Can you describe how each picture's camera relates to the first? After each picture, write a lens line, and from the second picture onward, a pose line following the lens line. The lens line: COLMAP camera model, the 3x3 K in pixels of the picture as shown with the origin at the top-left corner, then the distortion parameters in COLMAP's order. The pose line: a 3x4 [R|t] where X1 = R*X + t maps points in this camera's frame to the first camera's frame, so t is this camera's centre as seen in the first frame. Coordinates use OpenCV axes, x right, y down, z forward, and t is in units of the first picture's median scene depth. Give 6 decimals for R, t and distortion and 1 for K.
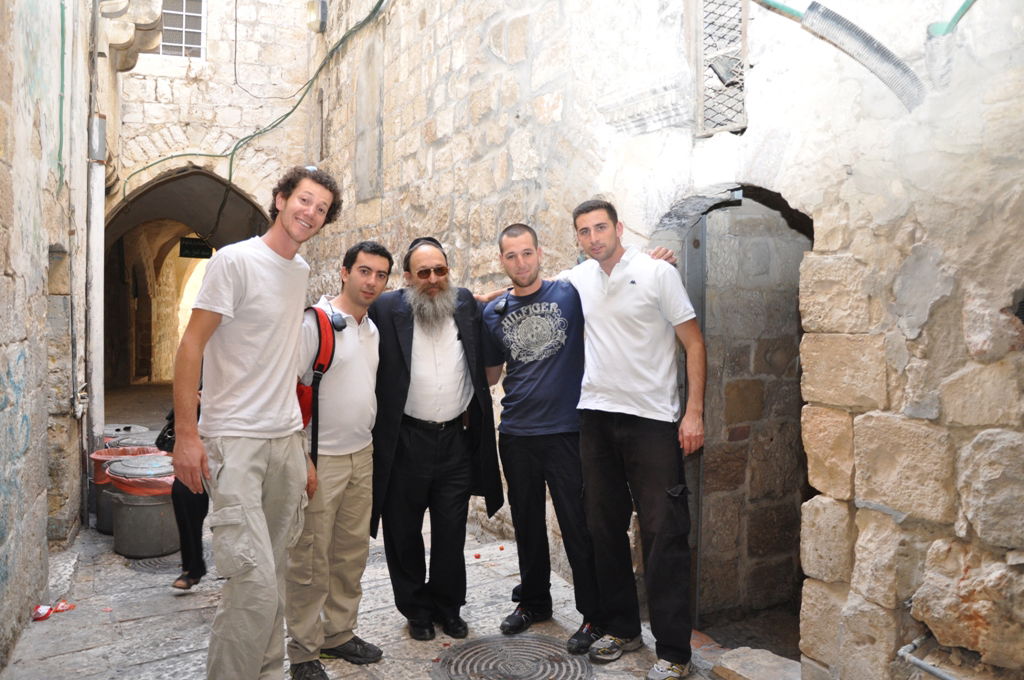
lens RADIAL K [[800.4, 0, 509.1], [0, 800.4, 335.2], [0, 0, 1]] dist [-0.144535, 0.121189]
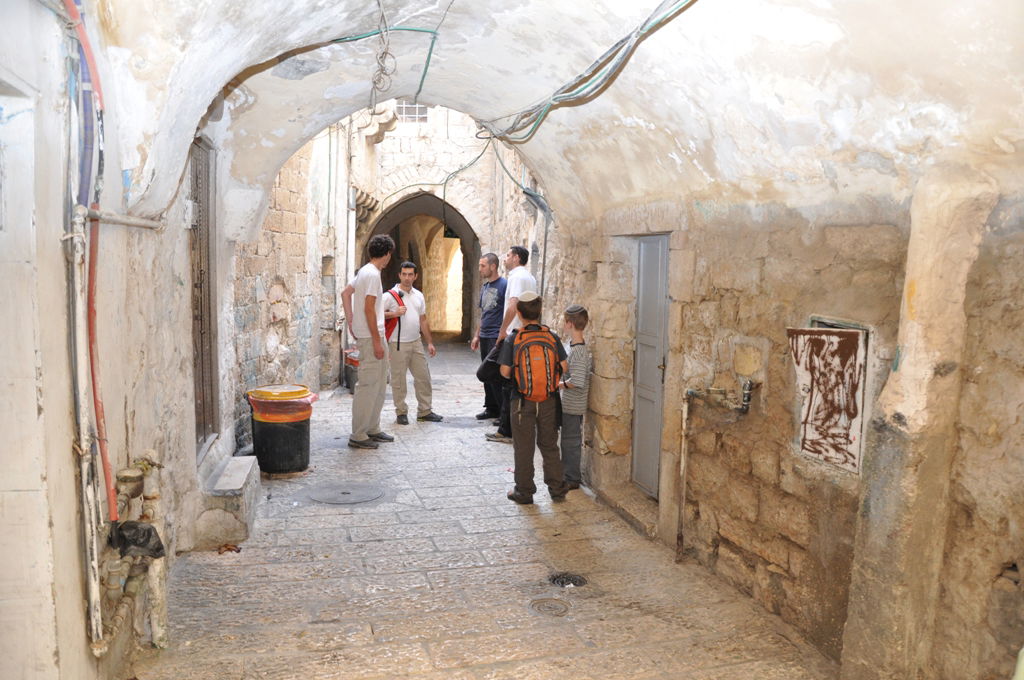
lens RADIAL K [[800.4, 0, 511.8], [0, 800.4, 342.8], [0, 0, 1]] dist [-0.144535, 0.121189]
pose [[0.934760, 0.047939, -0.352031, 0.363689], [-0.030267, 0.997998, 0.055536, -0.001085], [0.353988, -0.041257, 0.934339, -0.484918]]
